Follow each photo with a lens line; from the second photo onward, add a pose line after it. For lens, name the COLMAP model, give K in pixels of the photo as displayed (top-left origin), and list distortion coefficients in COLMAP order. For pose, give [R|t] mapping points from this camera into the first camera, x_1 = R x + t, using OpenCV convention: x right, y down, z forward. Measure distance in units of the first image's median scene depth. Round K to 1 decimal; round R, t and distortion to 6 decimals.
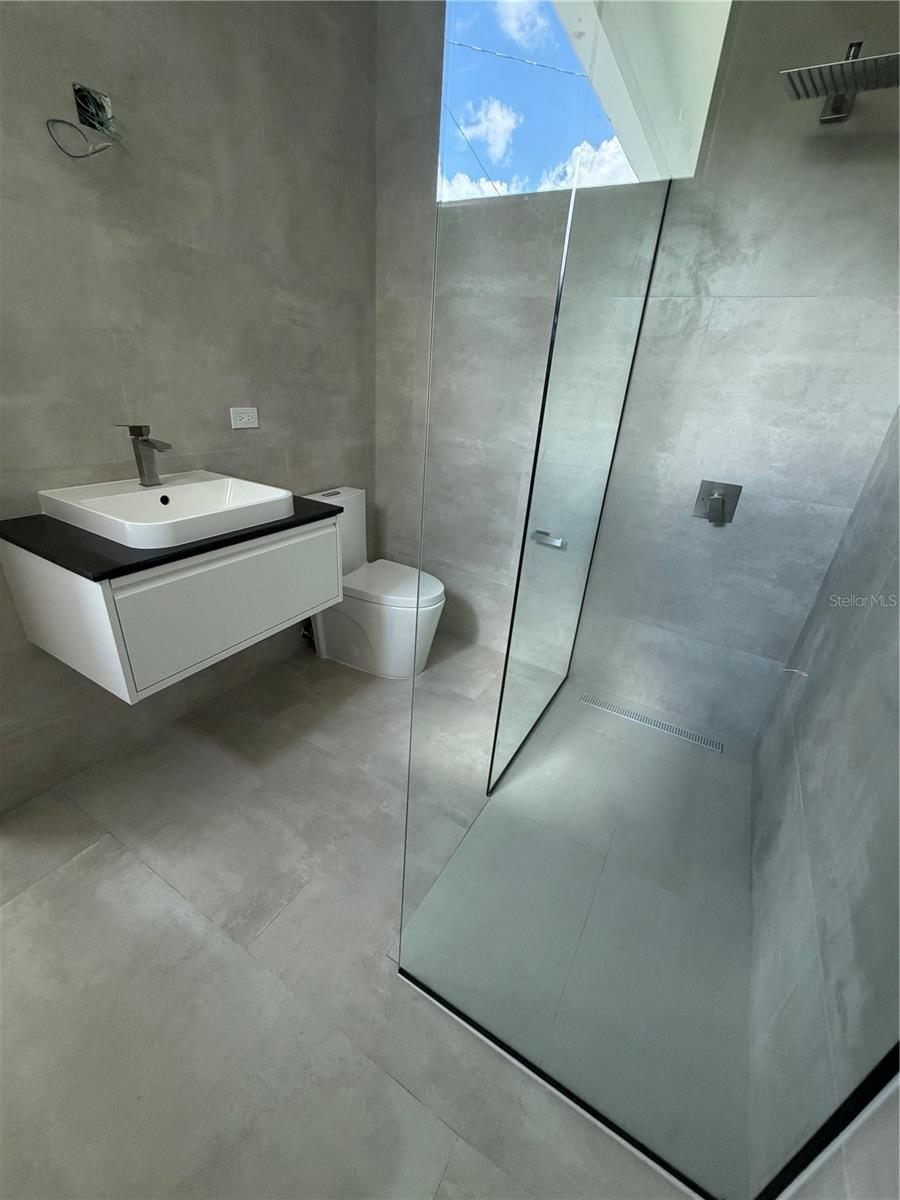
lens RADIAL K [[480.3, 0, 450.5], [0, 480.3, 596.2], [0, 0, 1]] dist [0.000202, 0.001090]
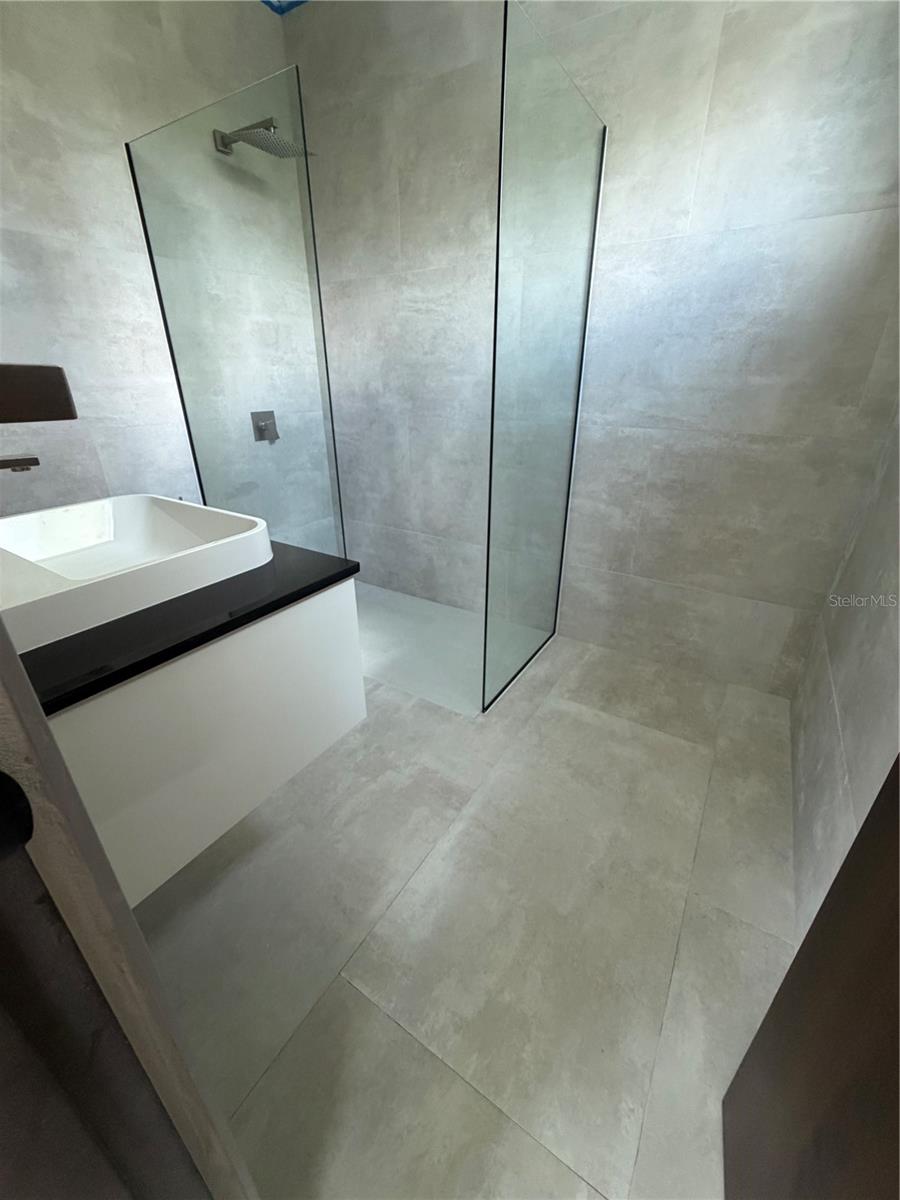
lens RADIAL K [[480.3, 0, 450.5], [0, 480.3, 596.2], [0, 0, 1]] dist [0.000202, 0.001090]
pose [[0.038028, -0.481003, 0.875894, -0.998814], [0.422214, 0.802179, 0.422190, -0.191439], [-0.905698, 0.353759, 0.233591, 0.443042]]
